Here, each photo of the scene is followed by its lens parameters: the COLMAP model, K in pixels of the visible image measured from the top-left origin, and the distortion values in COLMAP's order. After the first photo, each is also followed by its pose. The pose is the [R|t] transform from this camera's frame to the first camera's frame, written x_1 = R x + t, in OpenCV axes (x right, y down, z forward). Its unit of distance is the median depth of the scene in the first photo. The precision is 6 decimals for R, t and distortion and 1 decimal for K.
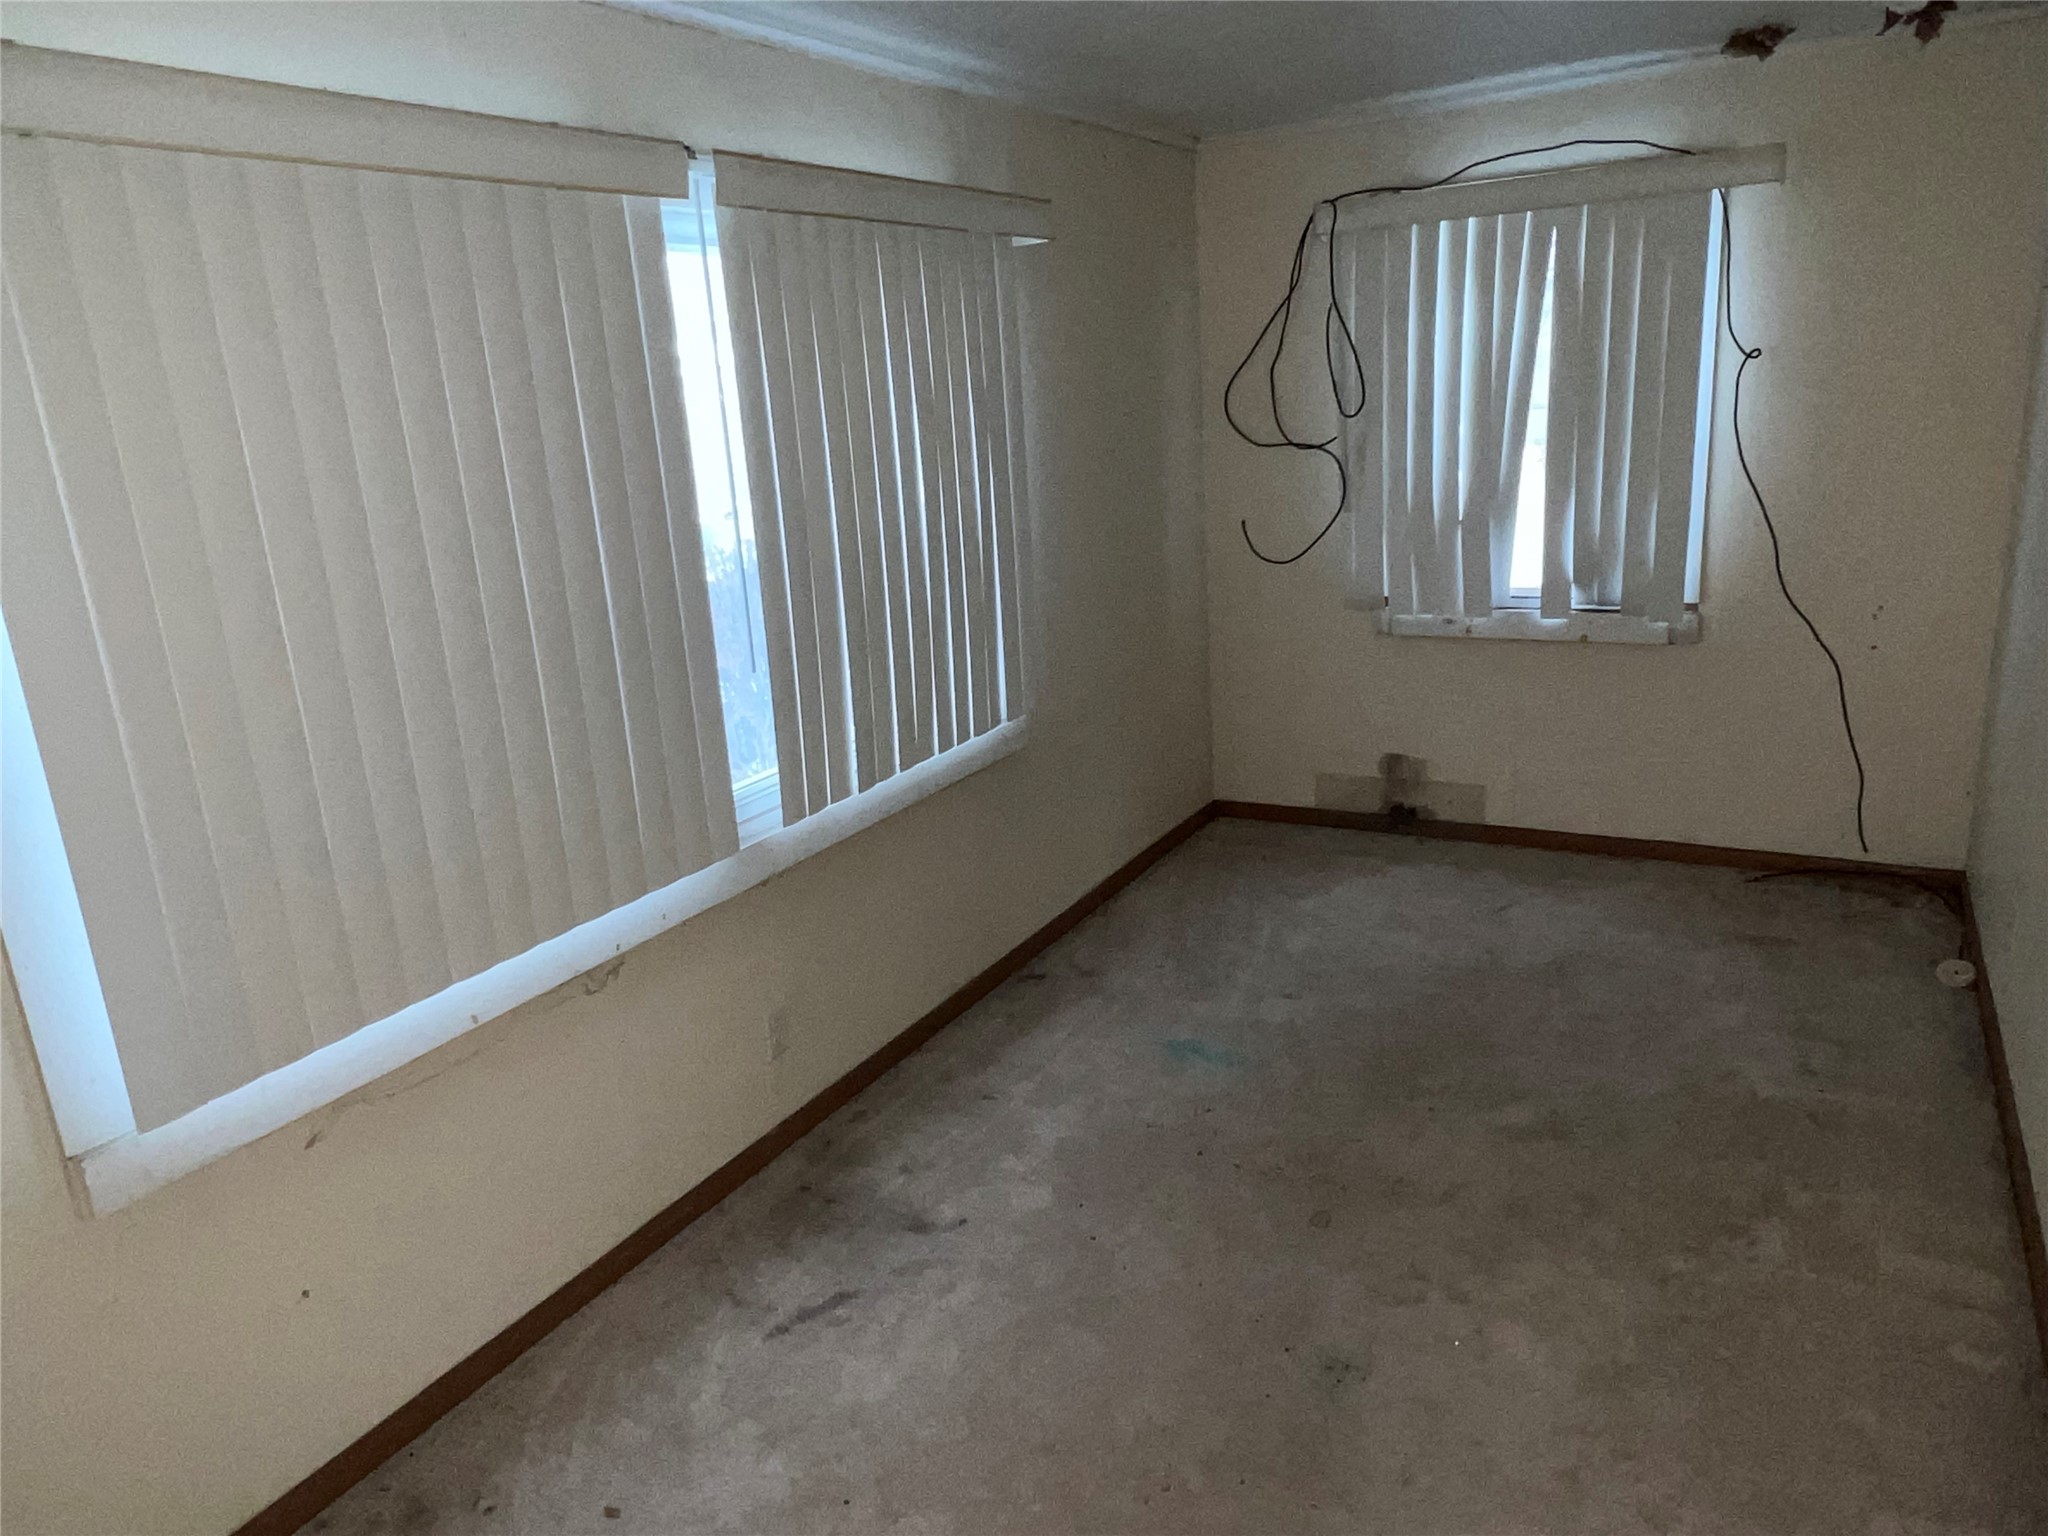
lens RADIAL K [[1387.9, 0, 1024.0], [0, 1387.9, 768.0], [0, 0, 1]] dist [-0.001768, -0.002114]
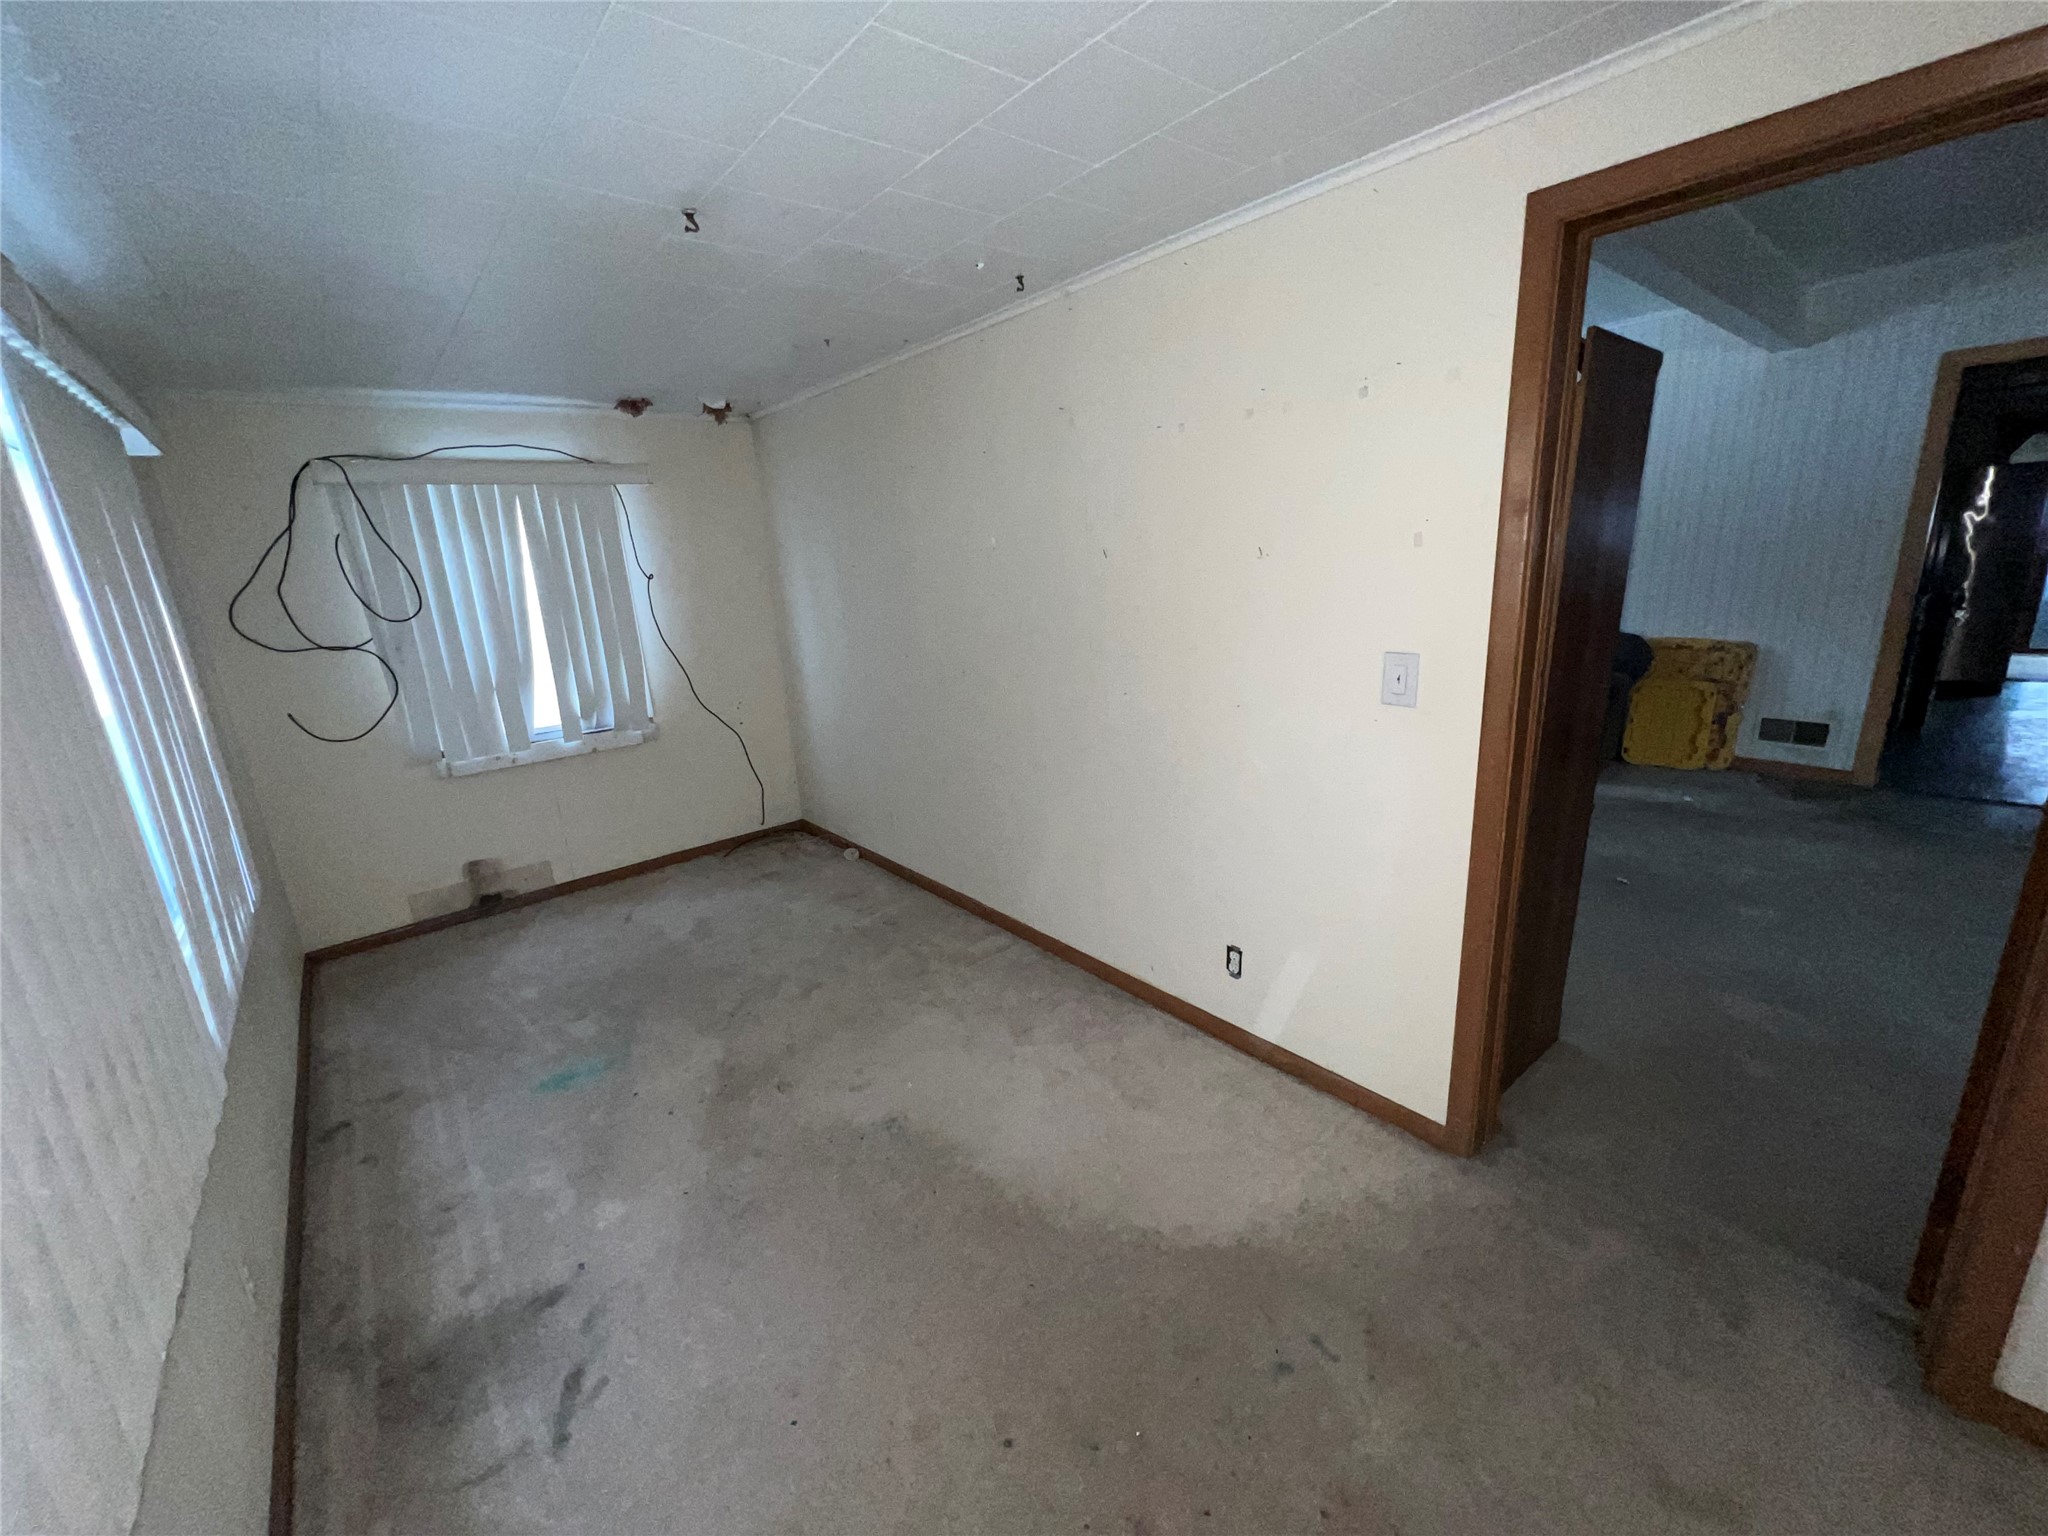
lens RADIAL K [[810.7, 0, 1024.0], [0, 810.7, 768.0], [0, 0, 1]] dist [-0.001162, -0.000154]
pose [[0.341834, -0.199232, 0.918399, -0.302223], [0.286910, 0.952735, 0.099891, -0.024276], [-0.894892, 0.229352, 0.382839, 0.196362]]
